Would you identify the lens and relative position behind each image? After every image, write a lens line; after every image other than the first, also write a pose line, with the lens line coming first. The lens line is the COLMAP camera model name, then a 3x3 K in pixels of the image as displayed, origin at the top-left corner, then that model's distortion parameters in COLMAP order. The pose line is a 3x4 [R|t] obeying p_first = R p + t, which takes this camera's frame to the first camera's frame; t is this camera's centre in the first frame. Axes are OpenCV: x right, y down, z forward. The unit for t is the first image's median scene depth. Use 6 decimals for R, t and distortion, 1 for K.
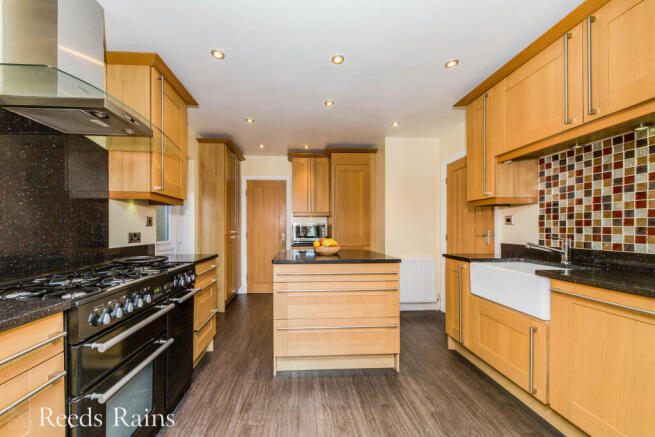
lens RADIAL K [[230.4, 0, 324.5], [0, 230.4, 224.8], [0, 0, 1]] dist [0.003664, -0.000014]
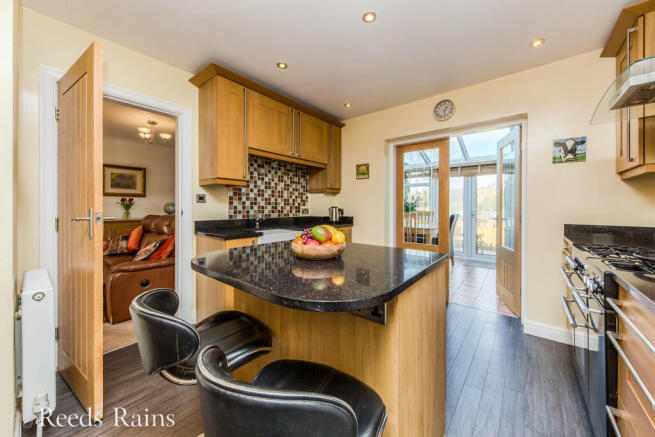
lens RADIAL K [[230.4, 0, 326.6], [0, 230.4, 212.7], [0, 0, 1]] dist [0.003664, -0.000014]
pose [[-0.692480, 0.000852, 0.721437, -0.509300], [0.001360, 0.999999, 0.000124, 0.065565], [-0.721436, 0.001067, -0.692480, 1.872641]]
